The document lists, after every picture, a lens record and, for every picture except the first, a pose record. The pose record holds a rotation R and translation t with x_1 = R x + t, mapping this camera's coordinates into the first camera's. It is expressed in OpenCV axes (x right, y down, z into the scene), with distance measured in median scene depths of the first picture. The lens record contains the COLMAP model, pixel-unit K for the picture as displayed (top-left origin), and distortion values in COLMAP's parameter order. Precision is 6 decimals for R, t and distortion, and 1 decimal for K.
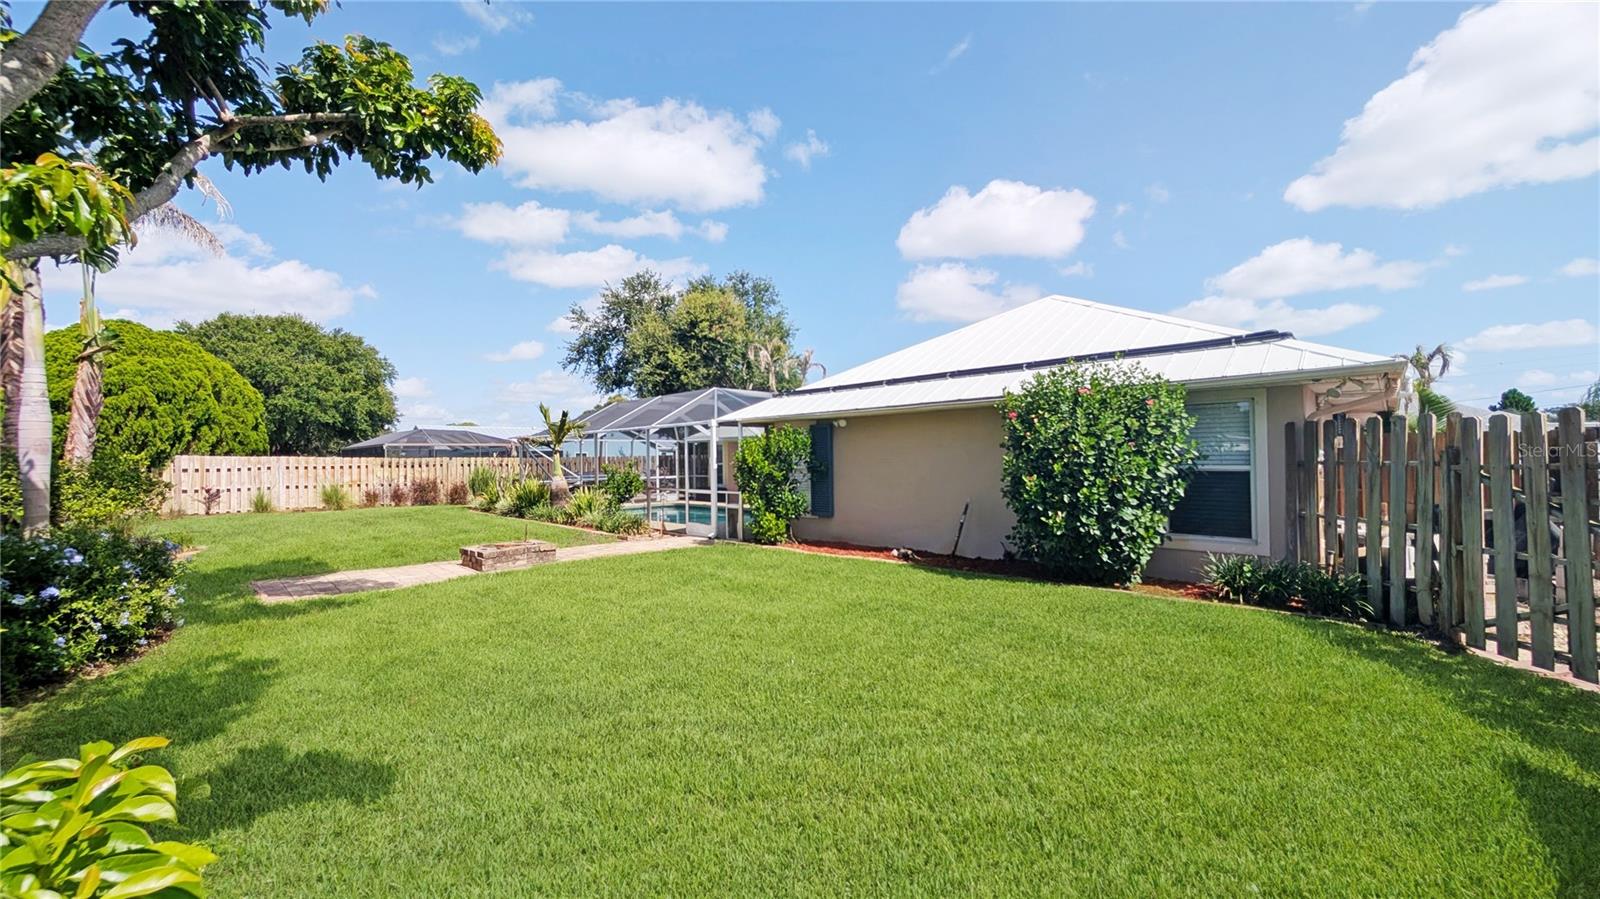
lens RADIAL K [[602.4, 0, 795.1], [0, 602.4, 446.9], [0, 0, 1]] dist [0.001170, 0.000157]
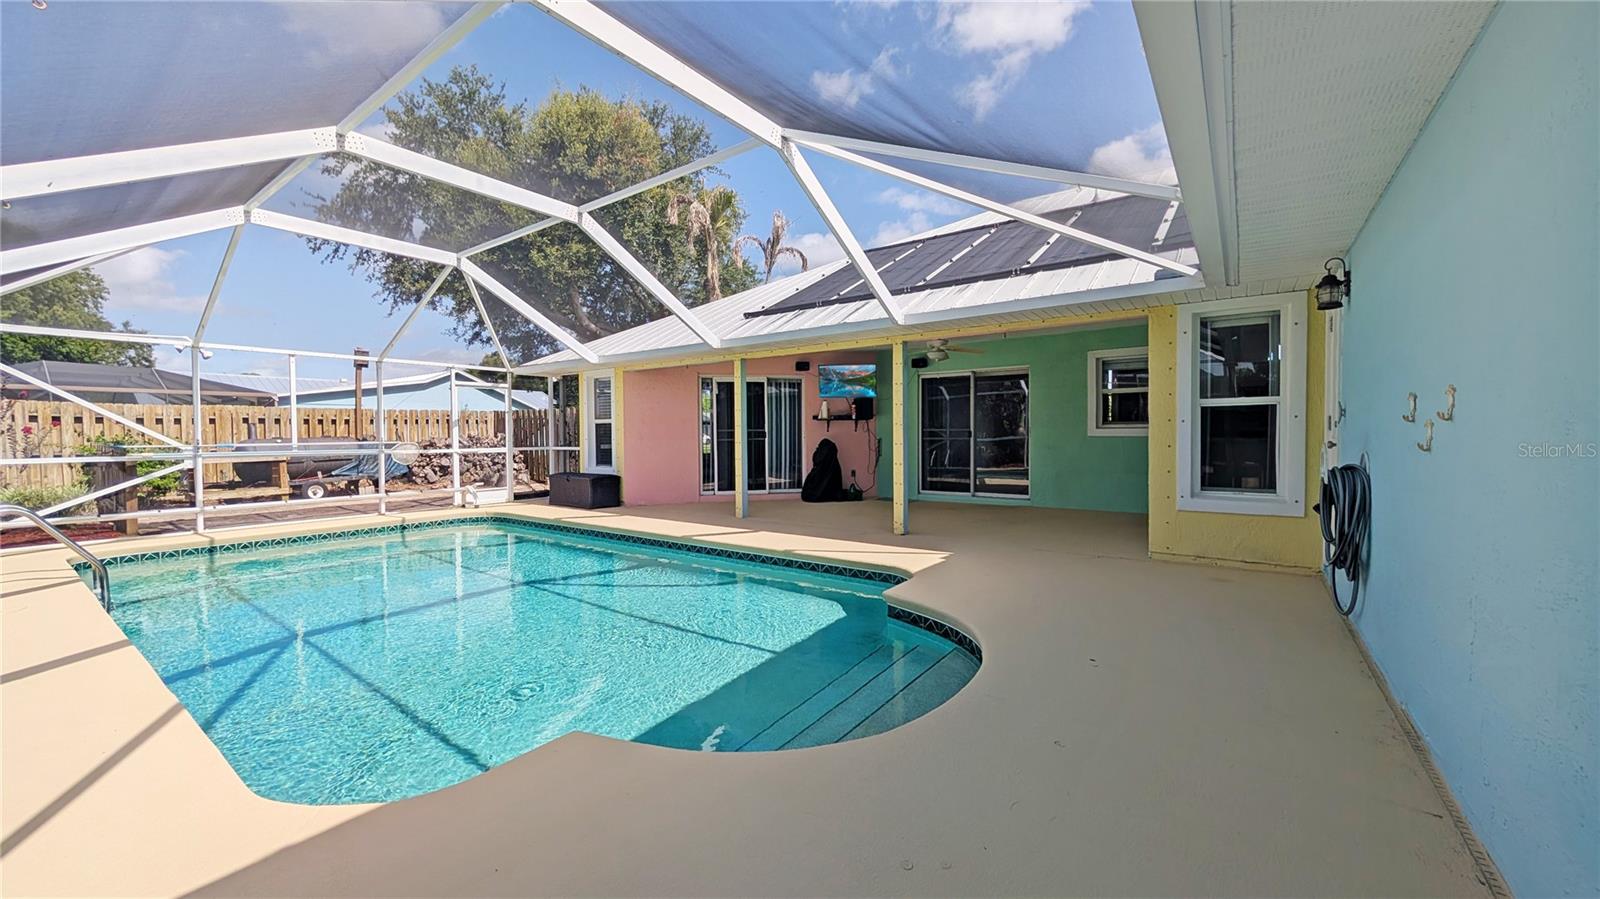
lens RADIAL K [[602.4, 0, 795.1], [0, 602.4, 446.9], [0, 0, 1]] dist [0.001170, 0.000157]
pose [[0.987392, 0.009957, 0.157982, -0.048031], [-0.015882, 0.999215, 0.036283, 0.025576], [-0.157497, -0.038334, 0.986775, 0.458799]]
